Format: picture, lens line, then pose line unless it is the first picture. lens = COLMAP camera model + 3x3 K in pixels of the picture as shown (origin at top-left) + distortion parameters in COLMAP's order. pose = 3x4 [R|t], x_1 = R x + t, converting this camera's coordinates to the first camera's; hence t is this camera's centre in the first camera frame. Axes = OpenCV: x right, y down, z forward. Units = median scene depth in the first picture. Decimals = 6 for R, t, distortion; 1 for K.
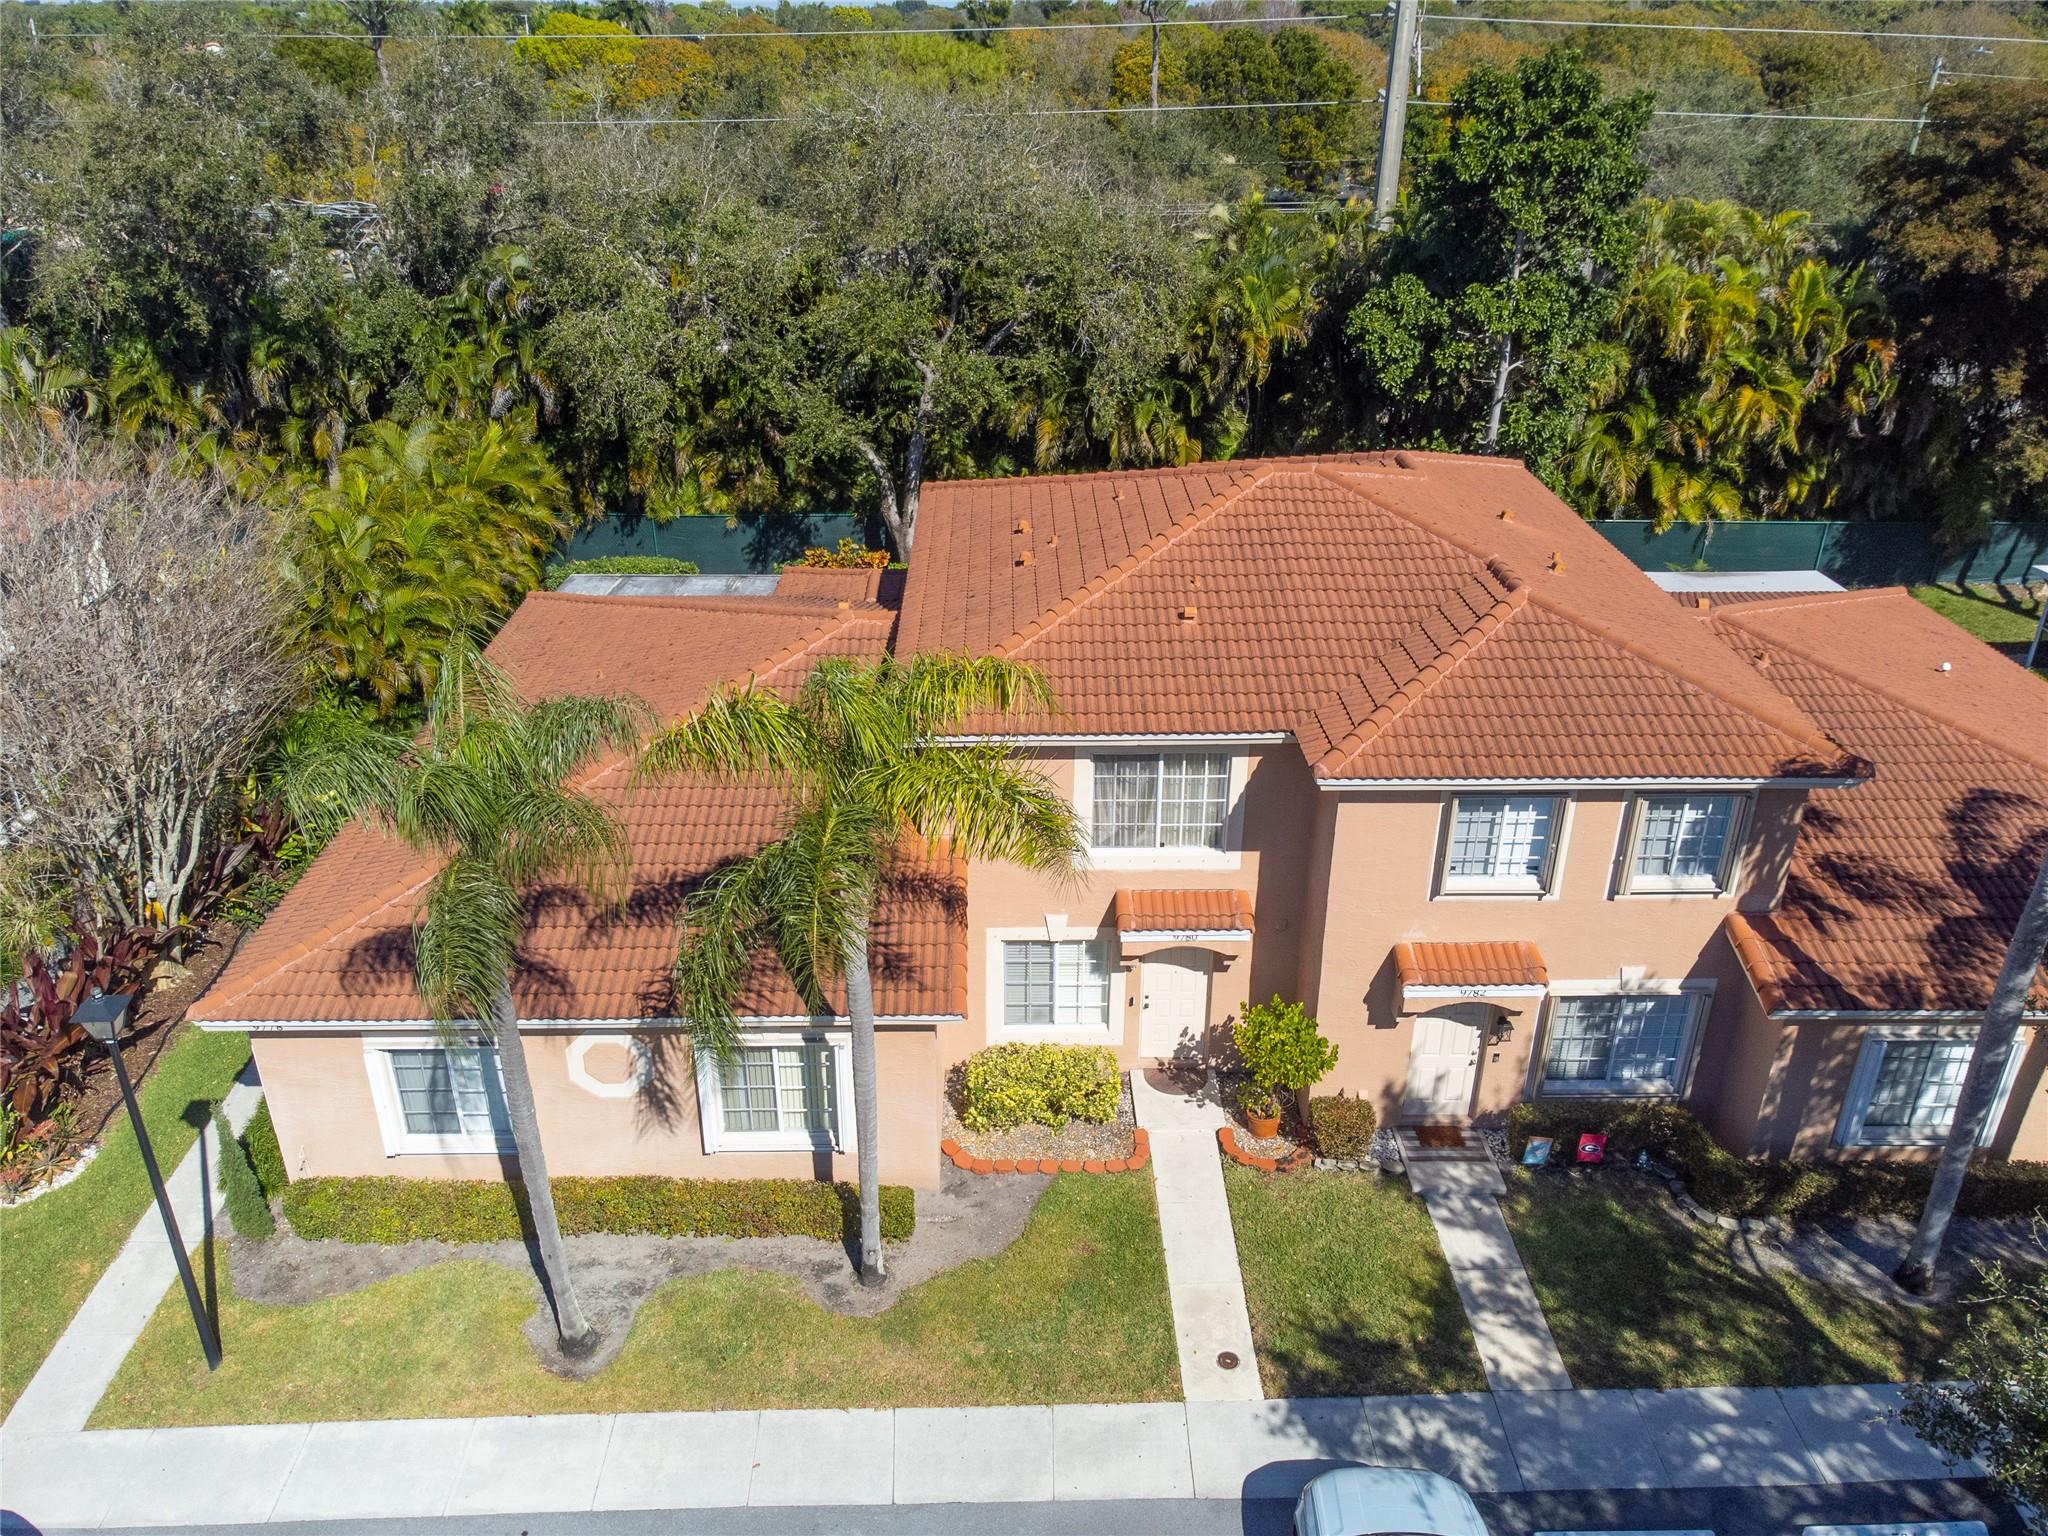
lens RADIAL K [[1510.3, 0, 1015.4], [0, 1510.3, 773.6], [0, 0, 1]] dist [-0.006637, 0.024125]
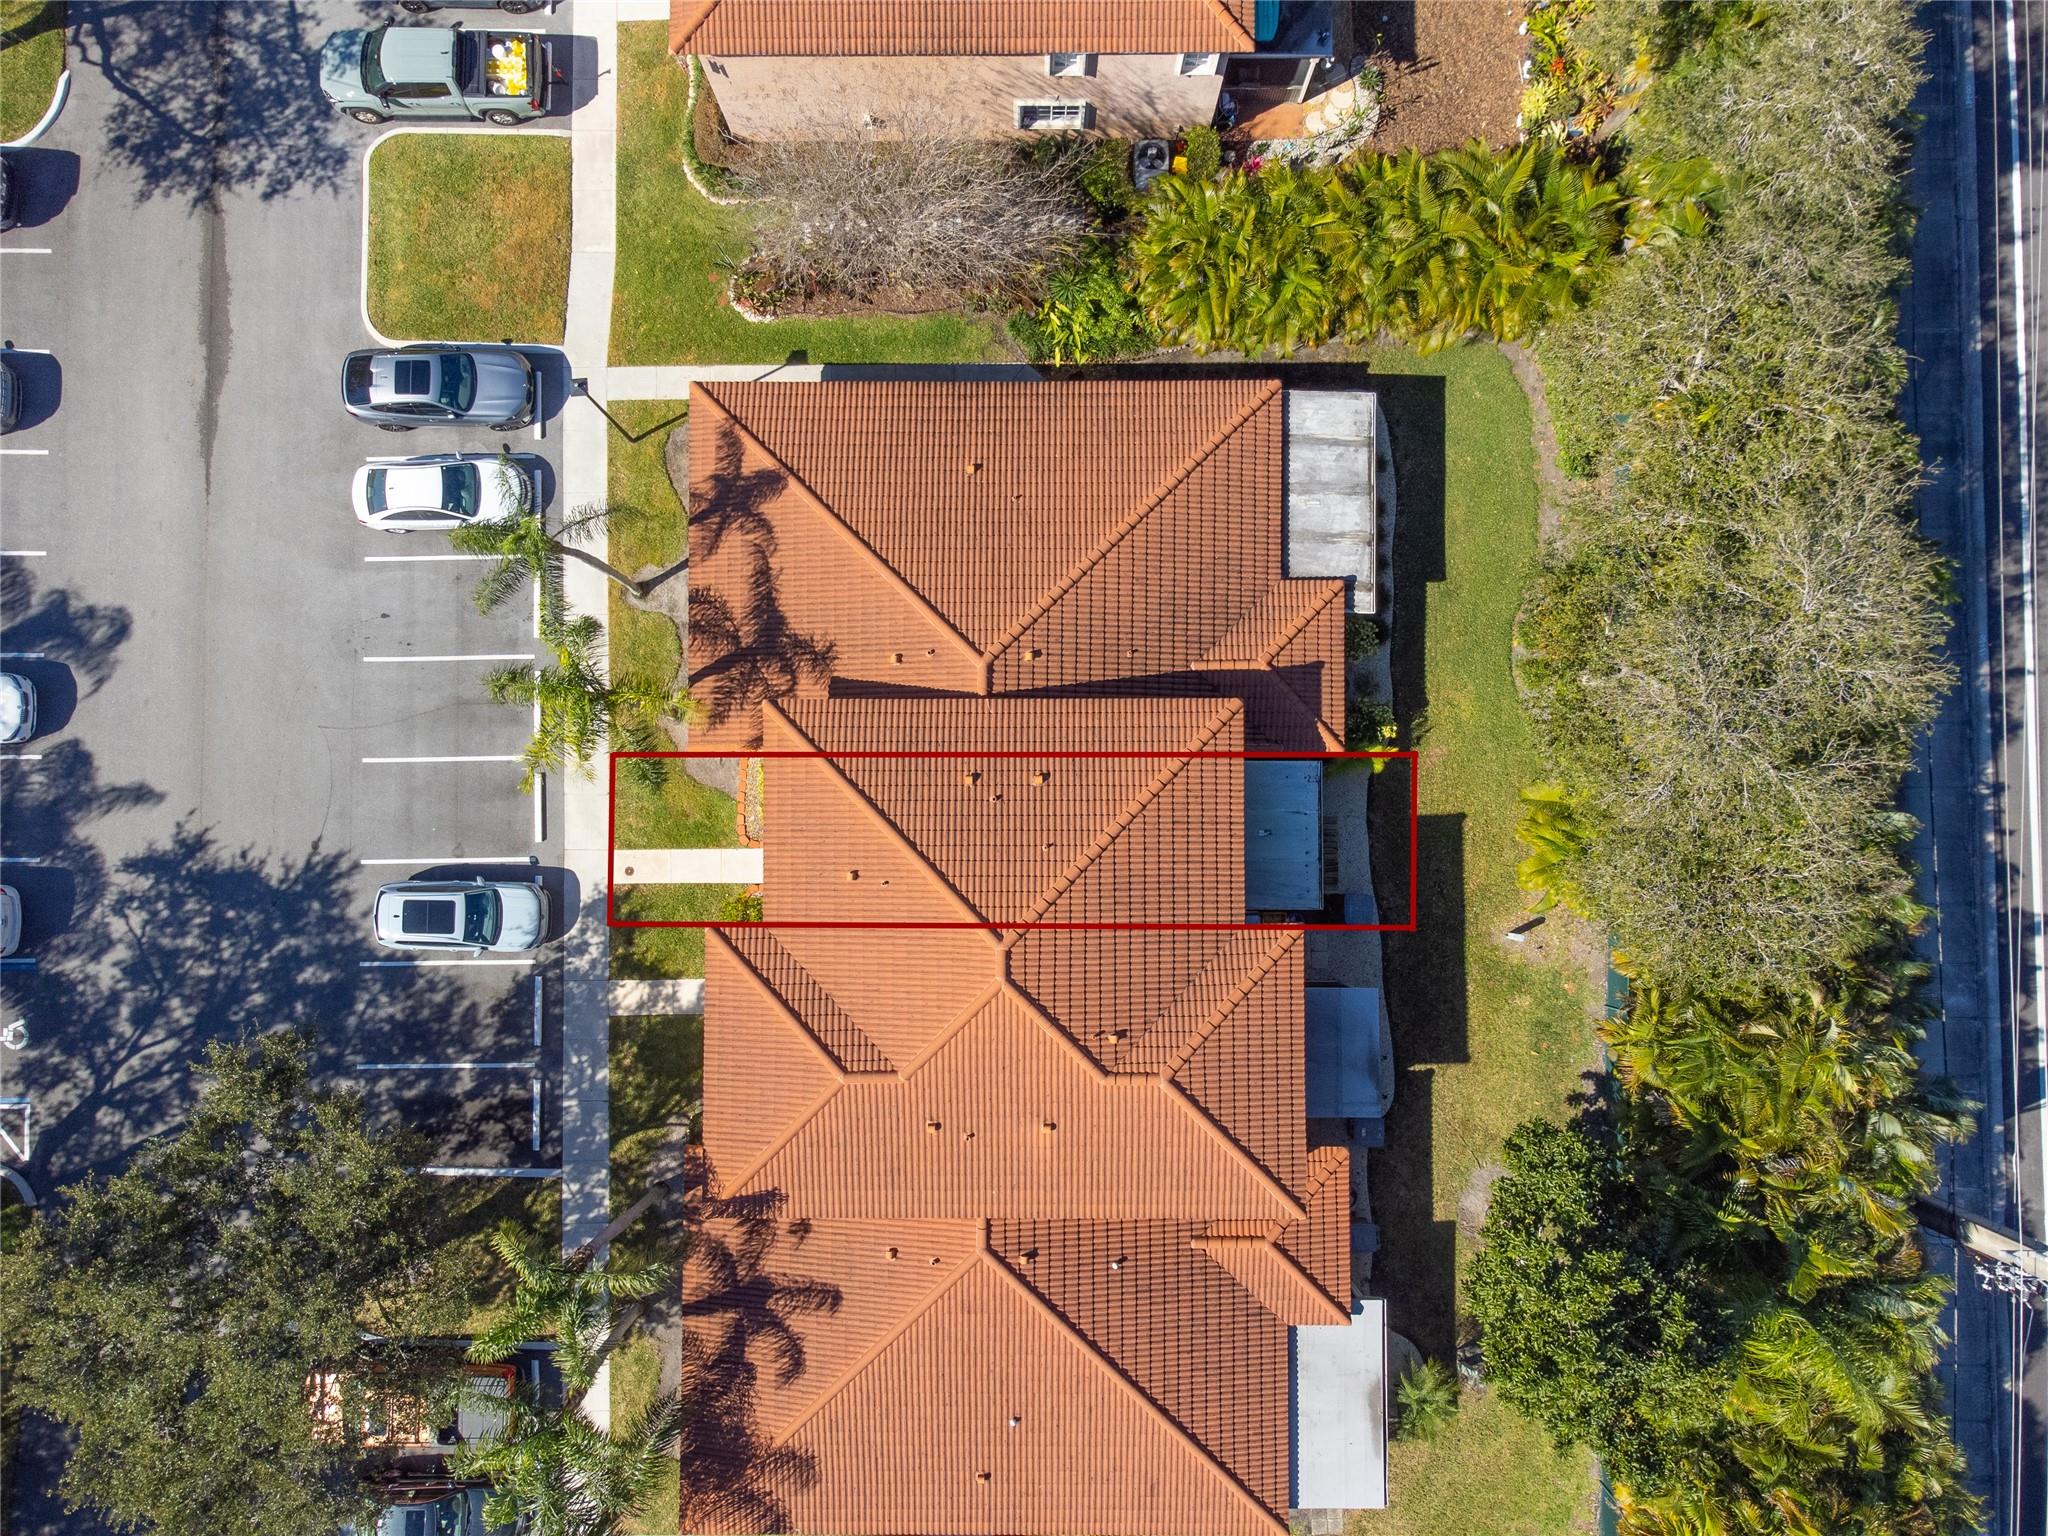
lens RADIAL K [[1510.3, 0, 1015.4], [0, 1510.3, 773.6], [0, 0, 1]] dist [-0.006637, 0.024125]
pose [[-0.005065, 0.999663, -0.025465, 0.043846], [-0.440433, 0.020632, 0.897548, -1.788366], [0.897771, 0.015761, 0.440180, 0.472495]]
